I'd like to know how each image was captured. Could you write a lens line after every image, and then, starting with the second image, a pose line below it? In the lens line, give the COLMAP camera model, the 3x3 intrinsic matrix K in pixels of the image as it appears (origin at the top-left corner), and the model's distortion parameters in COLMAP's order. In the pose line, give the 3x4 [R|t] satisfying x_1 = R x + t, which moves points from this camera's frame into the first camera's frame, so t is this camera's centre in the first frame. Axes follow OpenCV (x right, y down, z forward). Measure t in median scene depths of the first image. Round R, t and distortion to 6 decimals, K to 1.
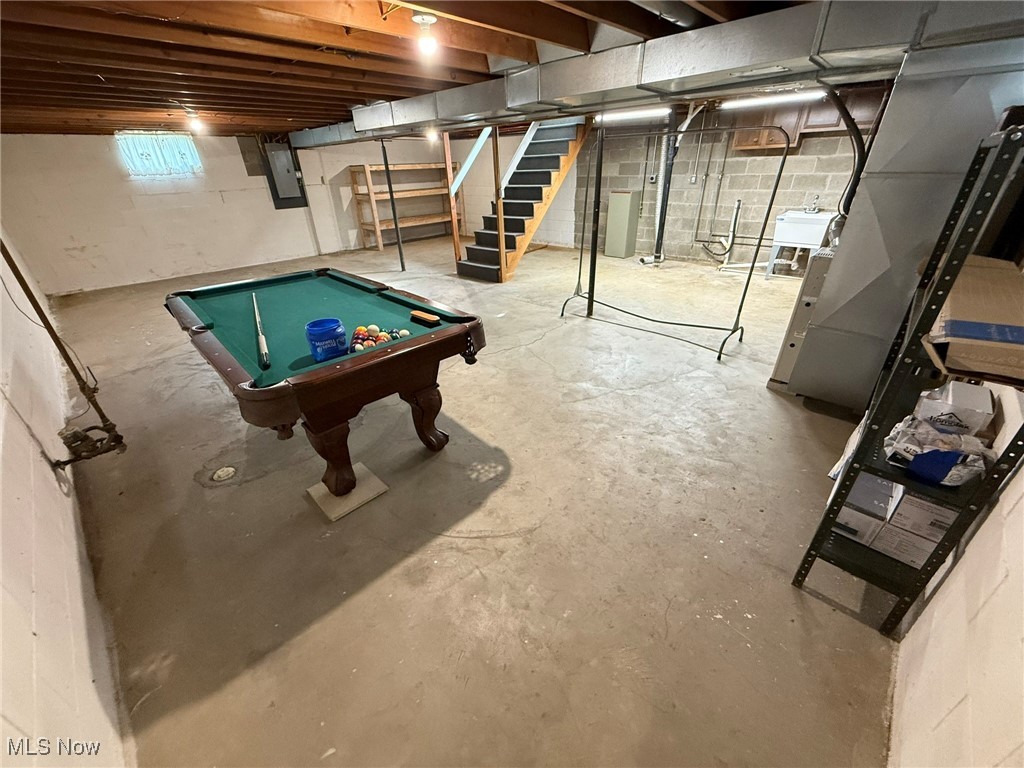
lens RADIAL K [[408.0, 0, 510.2], [0, 408.0, 382.9], [0, 0, 1]] dist [-0.001331, -0.000321]
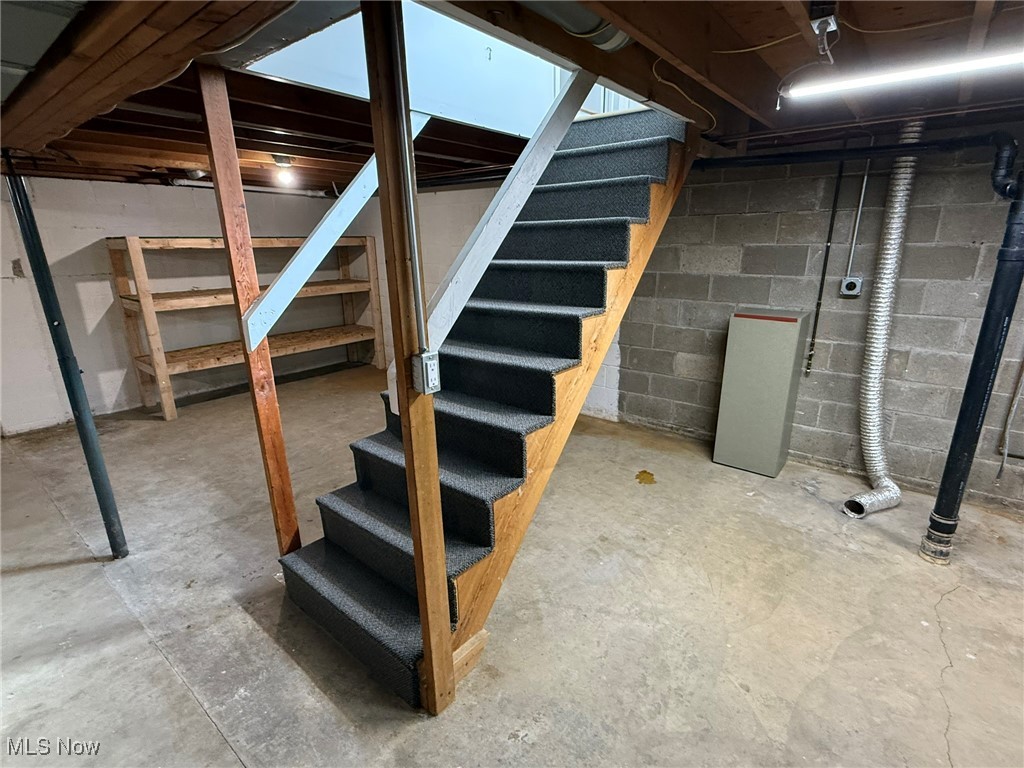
lens RADIAL K [[494.9, 0, 509.5], [0, 494.9, 381.8], [0, 0, 1]] dist [-0.001857, 0.000082]
pose [[0.997264, 0.000225, 0.073919, 0.002260], [0.015653, 0.976674, -0.214156, -0.352032], [-0.072243, 0.214727, 0.973999, 0.652720]]
